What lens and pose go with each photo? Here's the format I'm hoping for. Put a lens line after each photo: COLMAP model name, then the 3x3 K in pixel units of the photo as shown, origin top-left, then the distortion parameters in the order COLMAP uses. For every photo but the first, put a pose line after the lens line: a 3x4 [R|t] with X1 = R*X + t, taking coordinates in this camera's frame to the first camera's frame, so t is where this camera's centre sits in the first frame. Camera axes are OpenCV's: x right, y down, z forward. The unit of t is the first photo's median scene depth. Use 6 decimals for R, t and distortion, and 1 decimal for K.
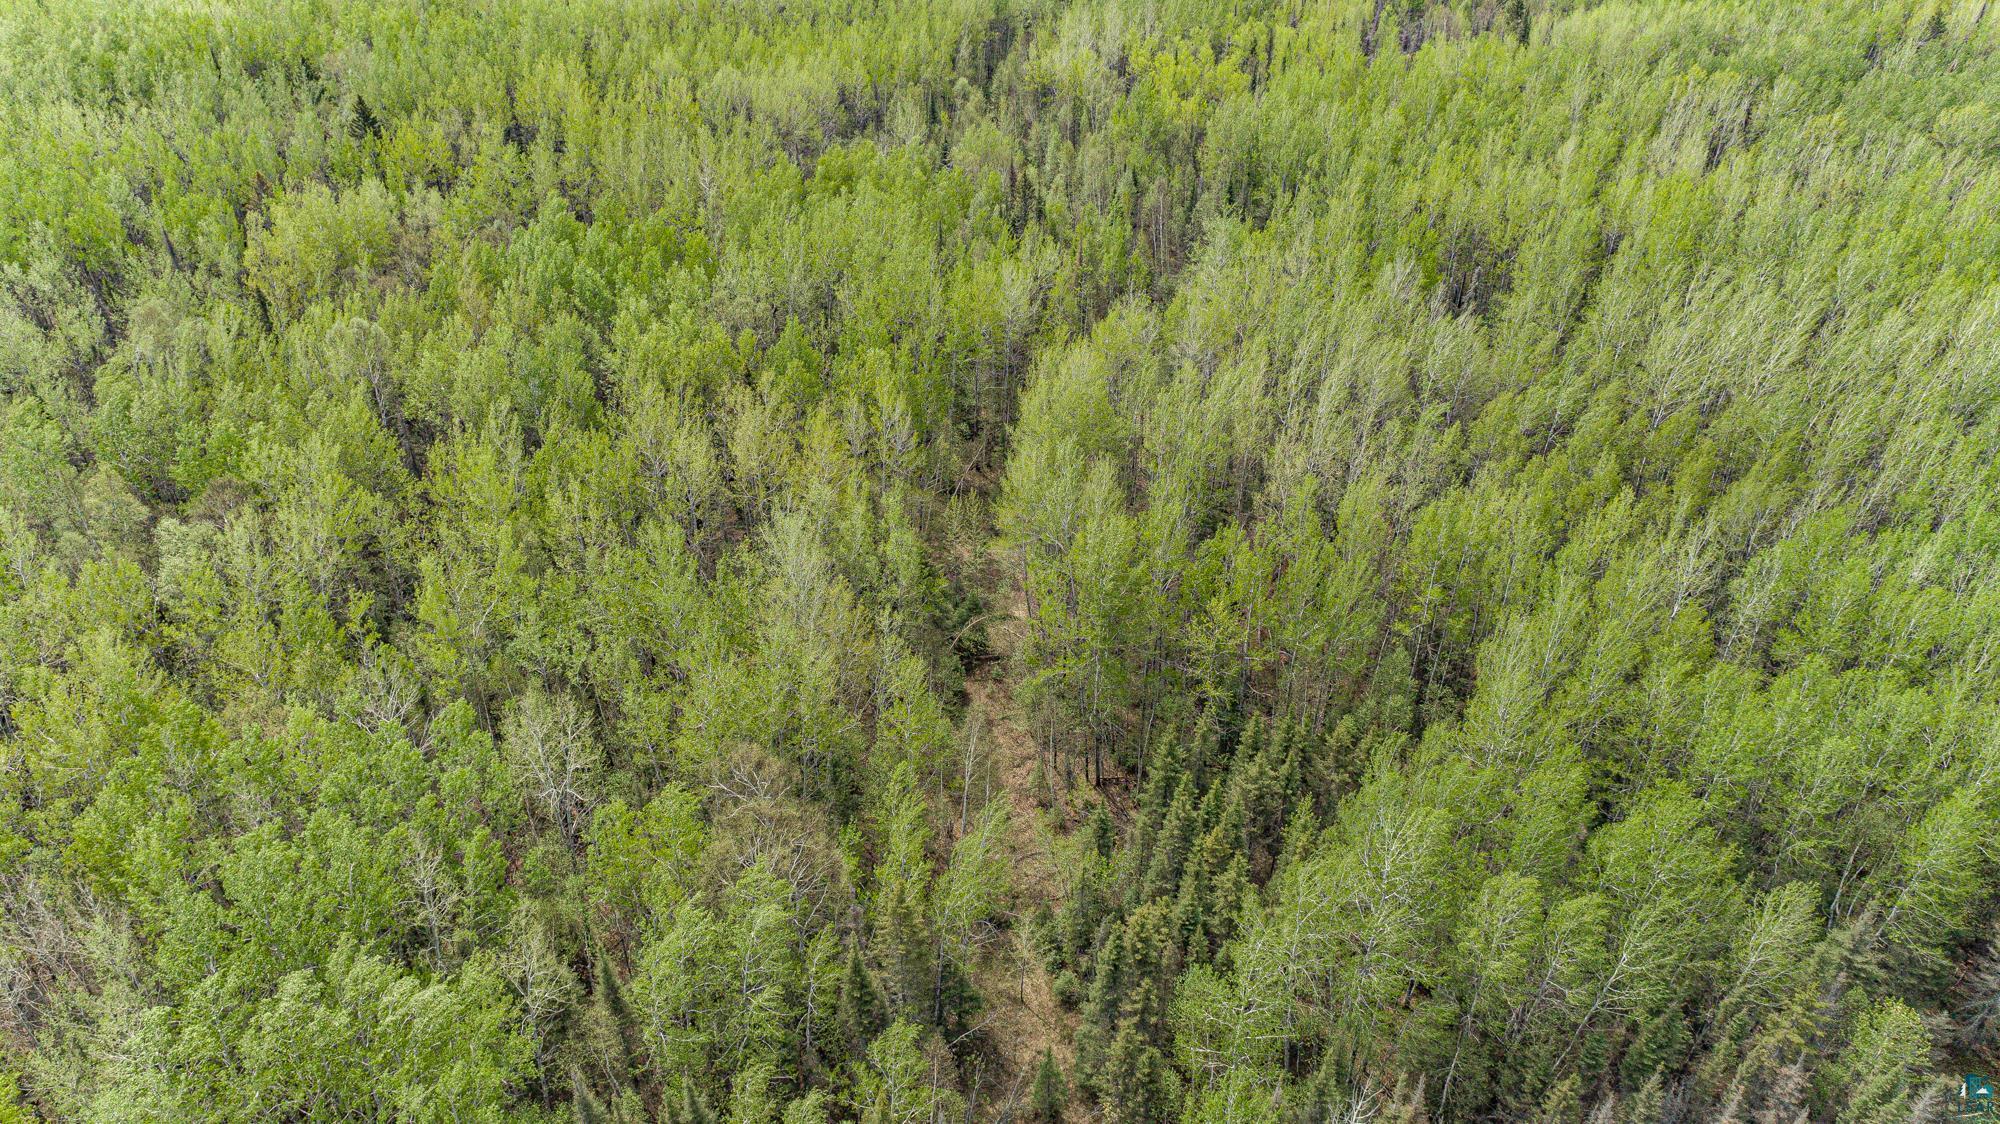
lens RADIAL K [[1344.3, 0, 1000.0], [0, 1344.3, 562.0], [0, 0, 1]] dist [0.017928, 0.010399]
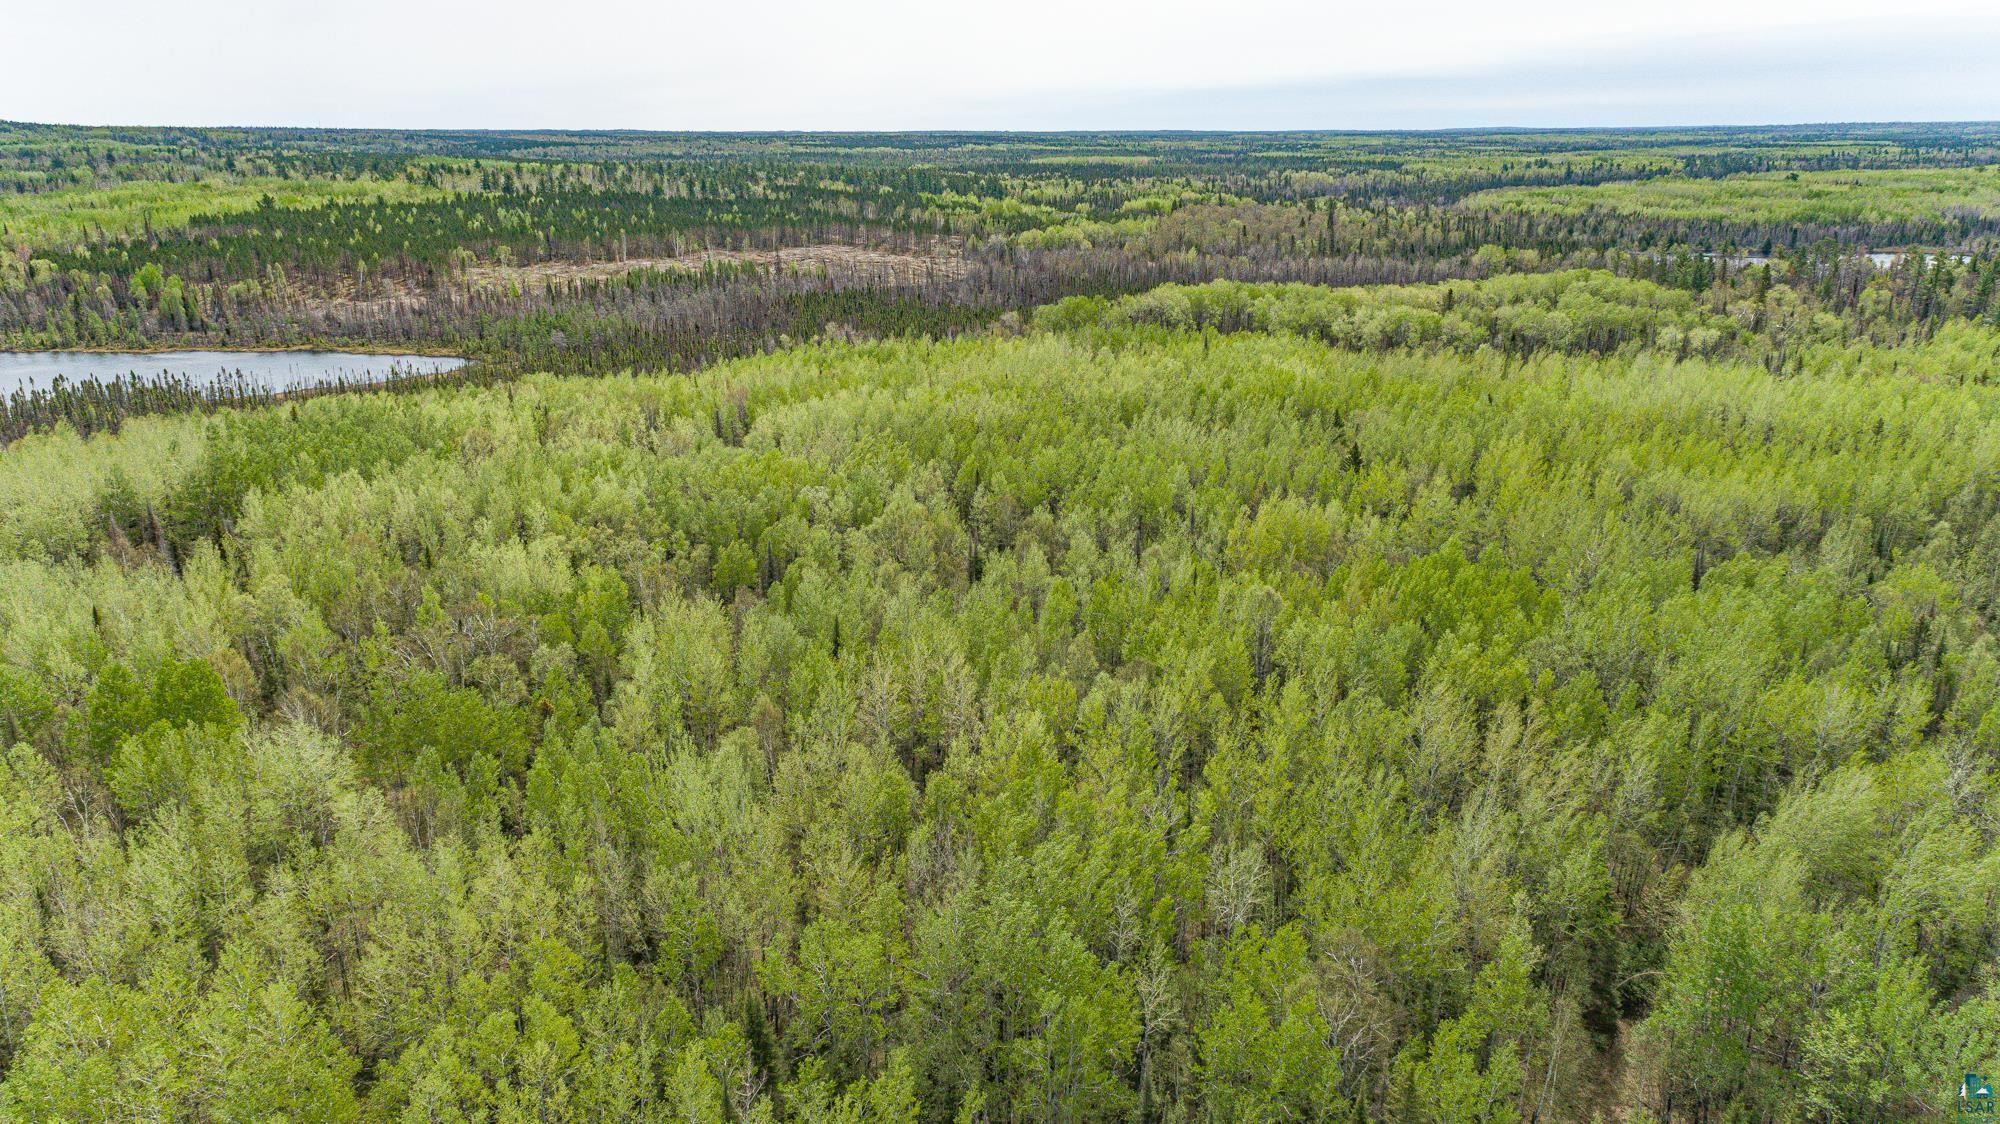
lens RADIAL K [[1344.3, 0, 1000.0], [0, 1344.3, 562.0], [0, 0, 1]] dist [0.017928, 0.010399]
pose [[0.721541, 0.215048, -0.658128, 0.211396], [-0.371525, 0.922359, -0.105936, 0.043618], [0.584249, 0.320948, 0.745416, -0.192768]]
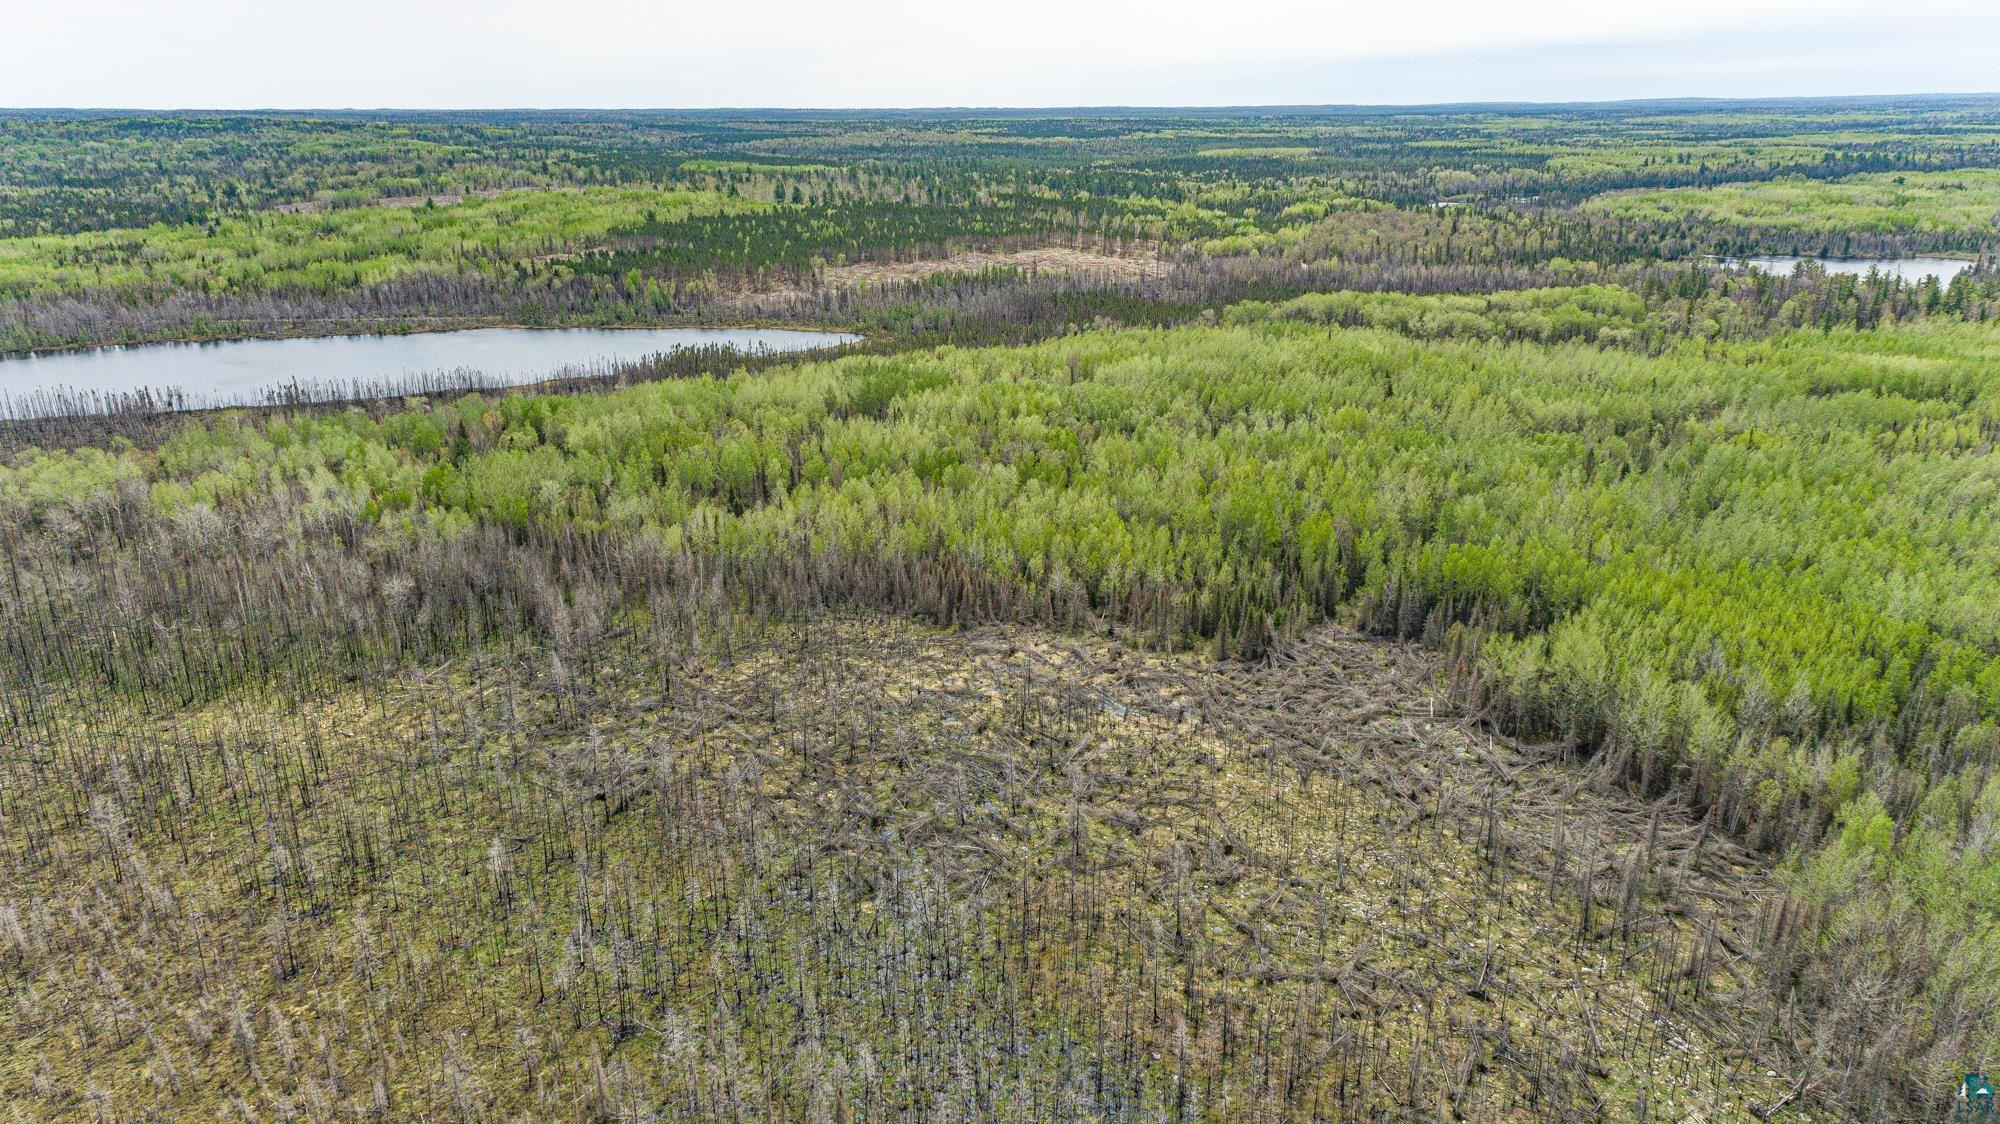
lens RADIAL K [[1344.3, 0, 1000.0], [0, 1344.3, 562.0], [0, 0, 1]] dist [0.017928, 0.010399]
pose [[0.640395, 0.249779, -0.726295, 1.401810], [-0.407956, 0.911836, -0.046119, 0.564258], [0.650743, 0.325831, 0.685834, -1.653718]]
